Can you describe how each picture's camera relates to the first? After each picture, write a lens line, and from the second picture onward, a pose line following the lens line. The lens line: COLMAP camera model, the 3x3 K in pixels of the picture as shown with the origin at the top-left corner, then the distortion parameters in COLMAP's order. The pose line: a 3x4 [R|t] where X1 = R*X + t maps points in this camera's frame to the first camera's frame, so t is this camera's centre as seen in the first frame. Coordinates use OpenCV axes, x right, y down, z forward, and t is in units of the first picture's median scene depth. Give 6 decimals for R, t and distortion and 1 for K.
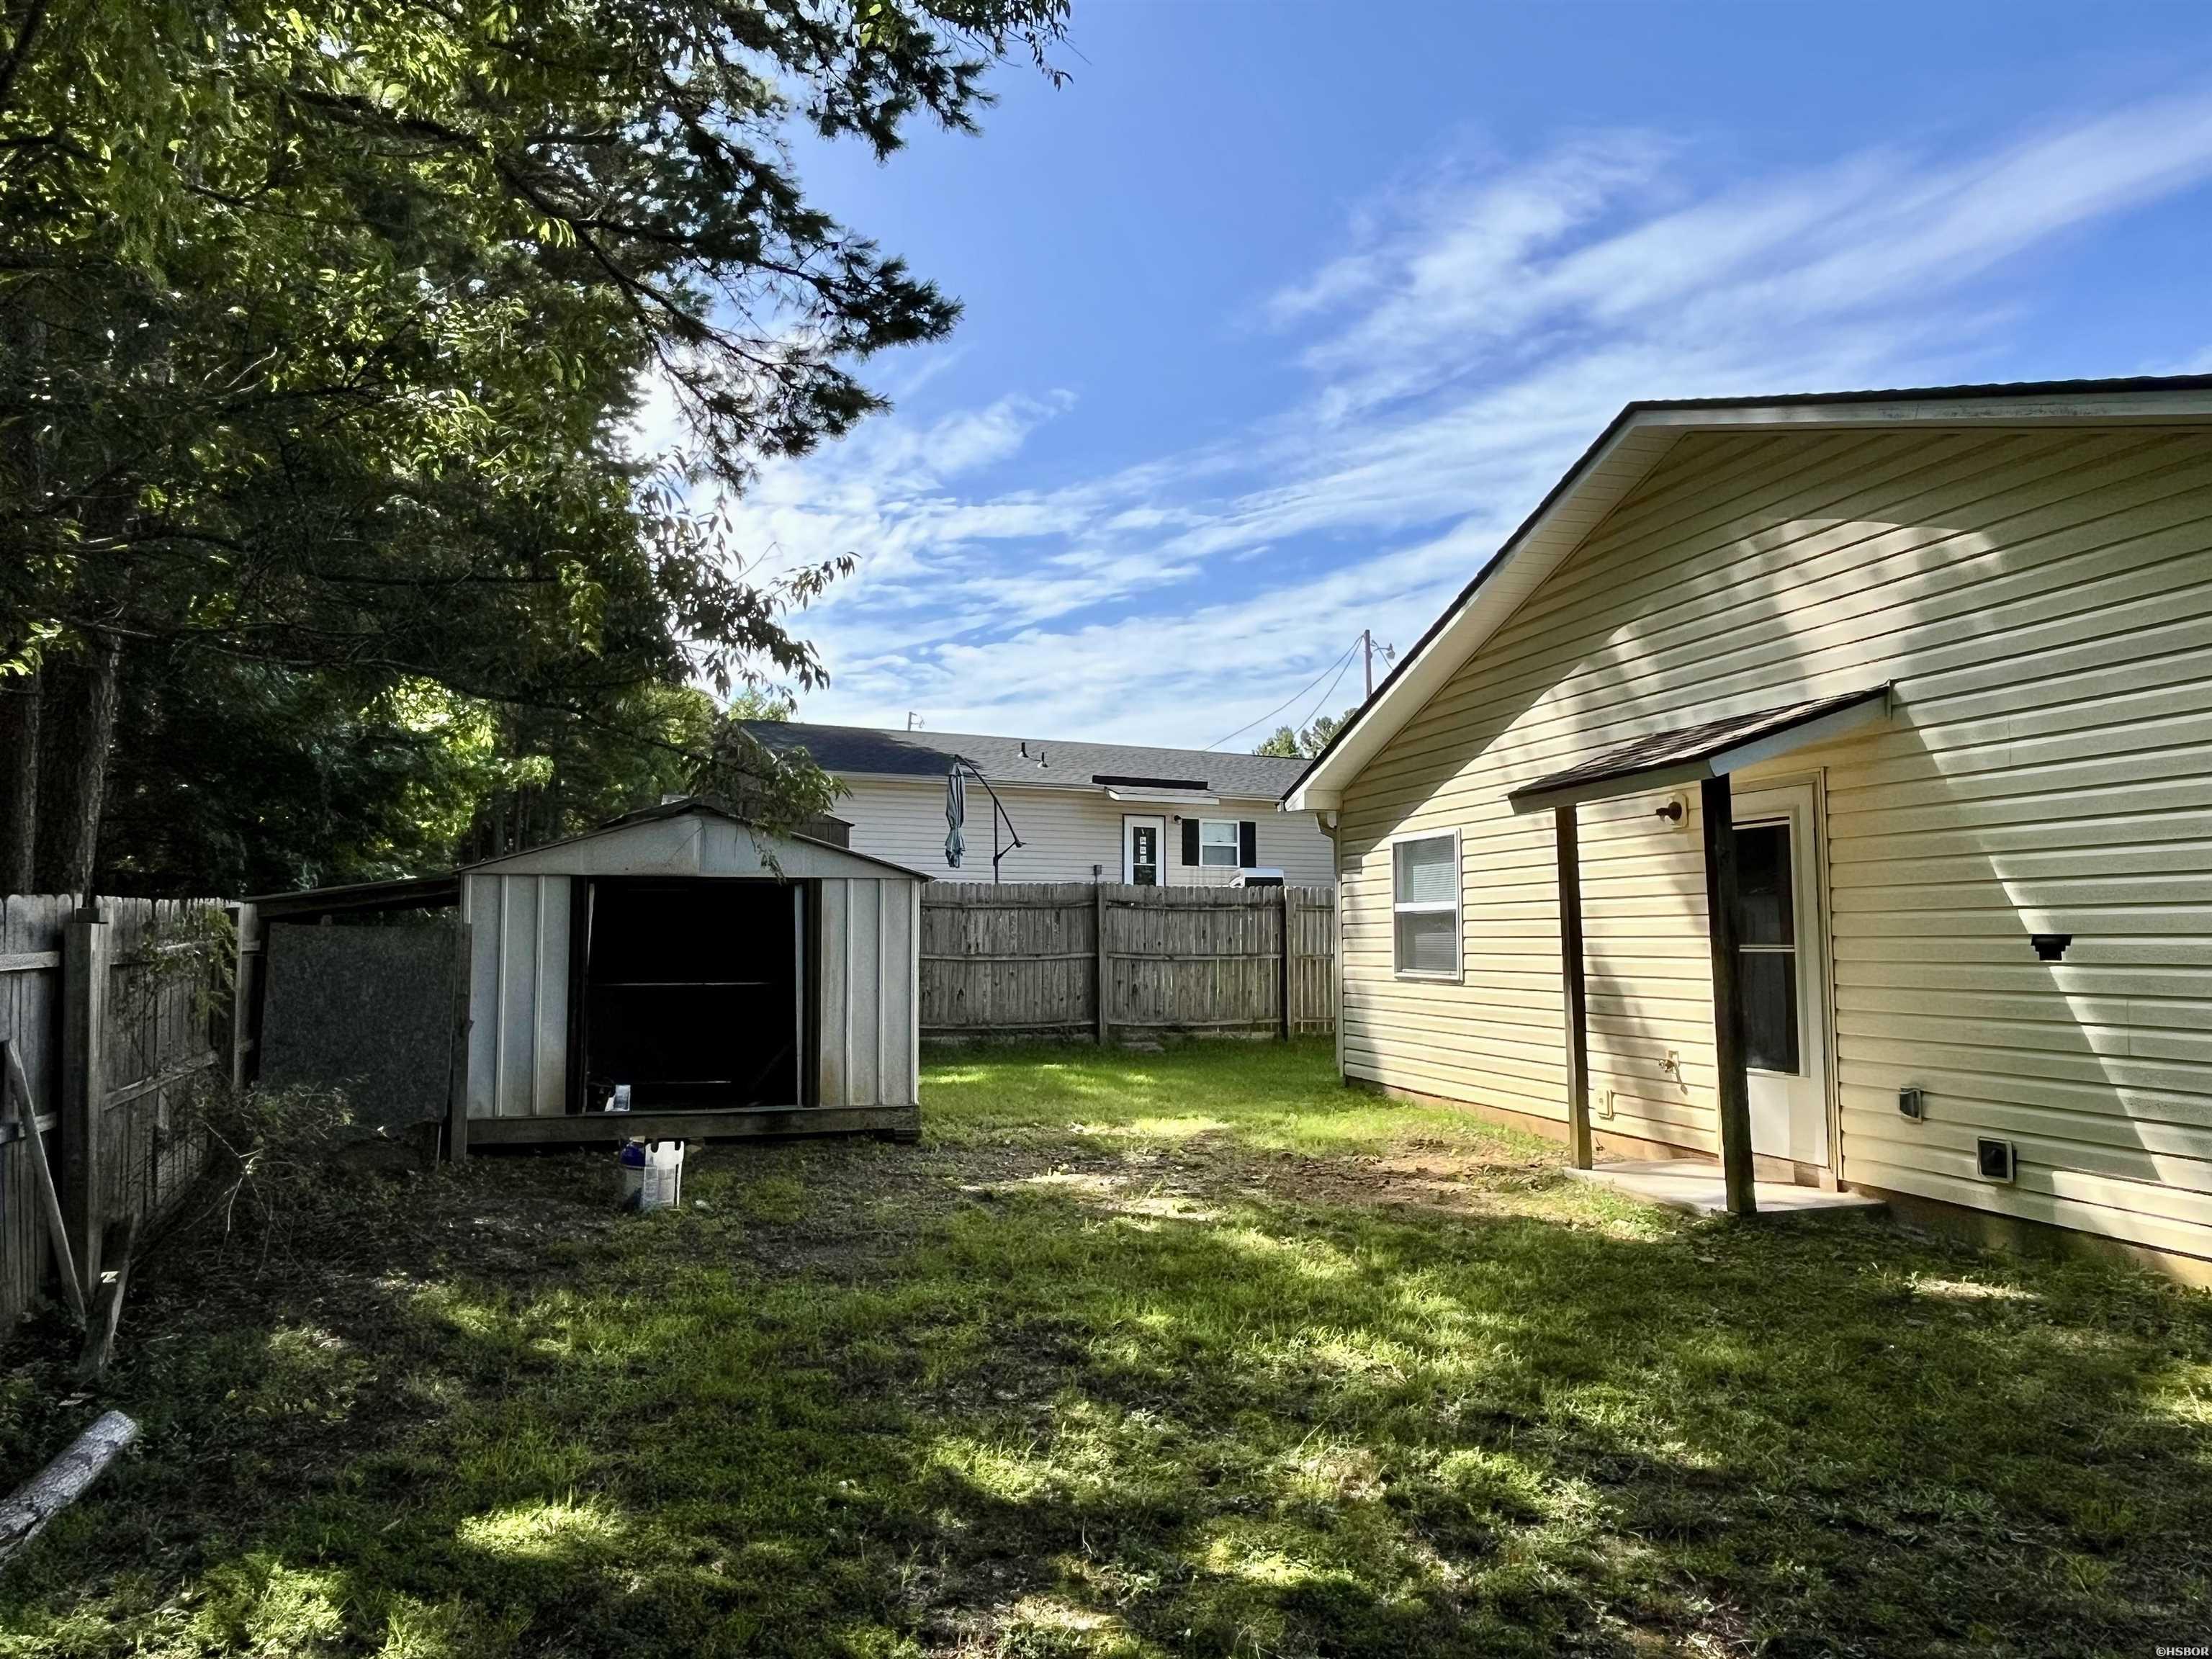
lens RADIAL K [[1453.1, 0, 1081.5], [0, 1453.1, 837.6], [0, 0, 1]] dist [-0.002331, -0.002611]
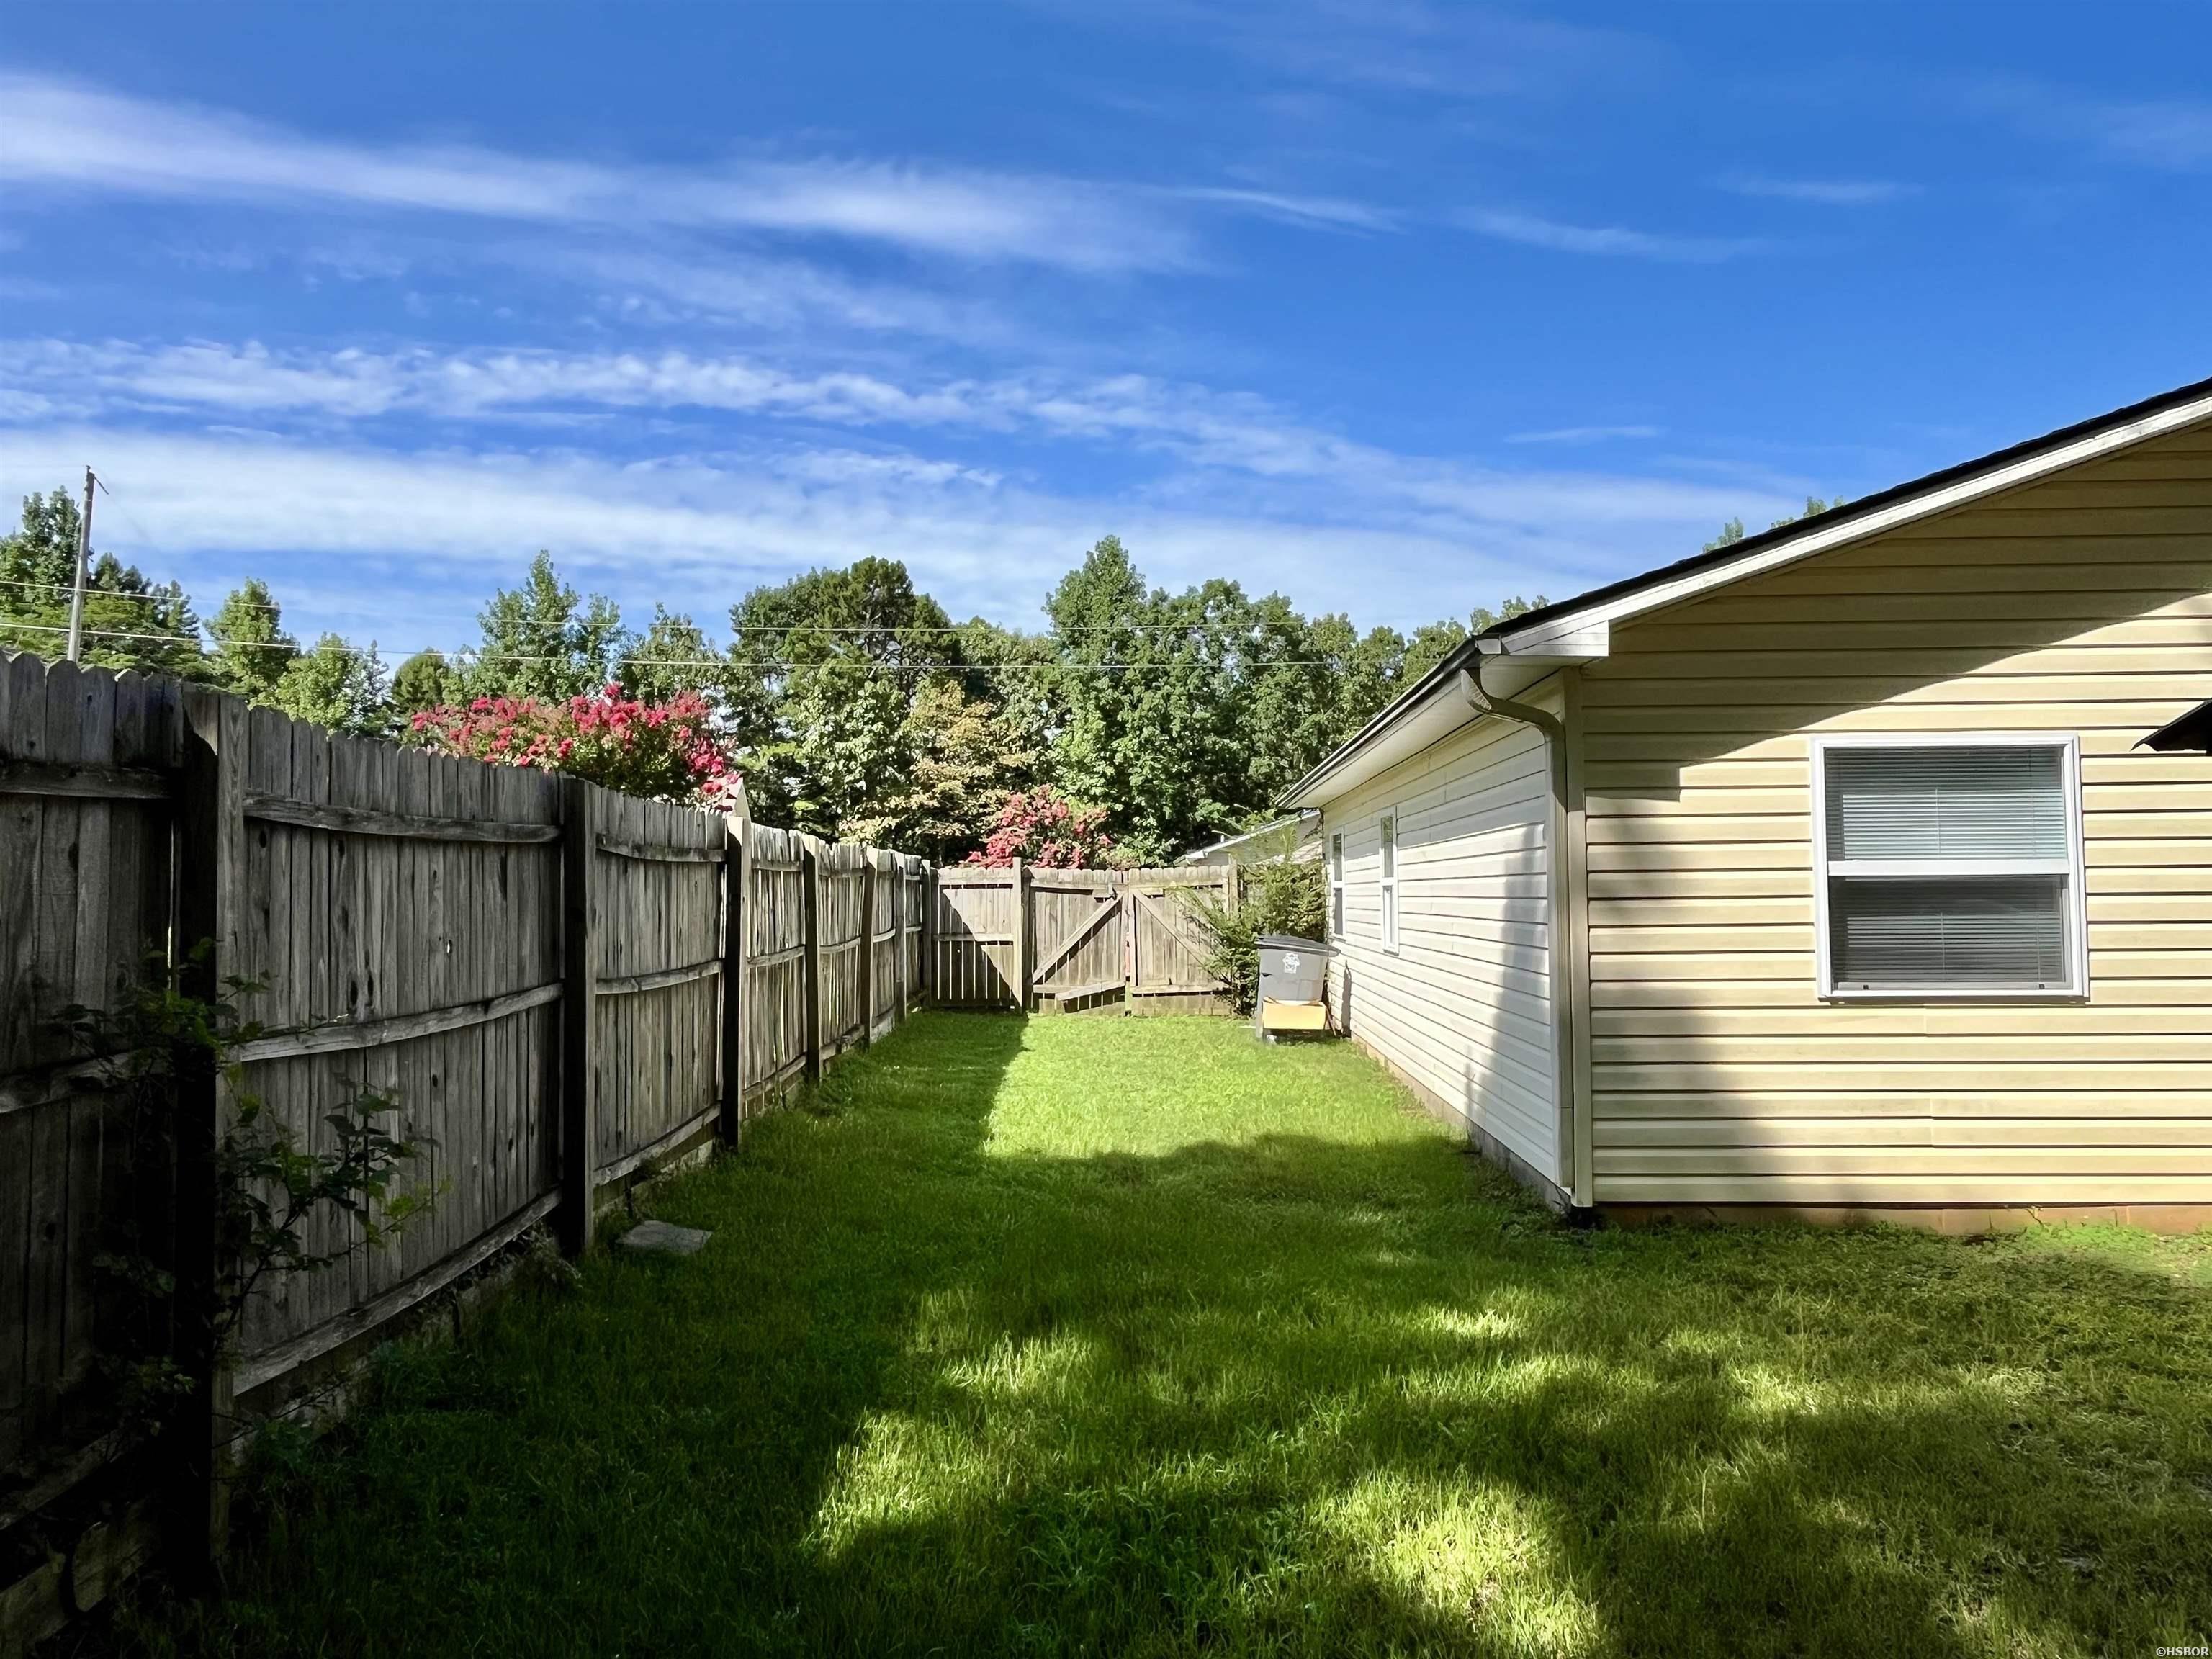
lens RADIAL K [[1453.1, 0, 1081.5], [0, 1453.1, 837.6], [0, 0, 1]] dist [-0.002331, -0.002611]
pose [[0.324940, 0.042358, 0.944785, -0.385590], [-0.060661, 0.997873, -0.023875, 0.067089], [-0.943787, -0.049553, 0.326819, 1.094191]]
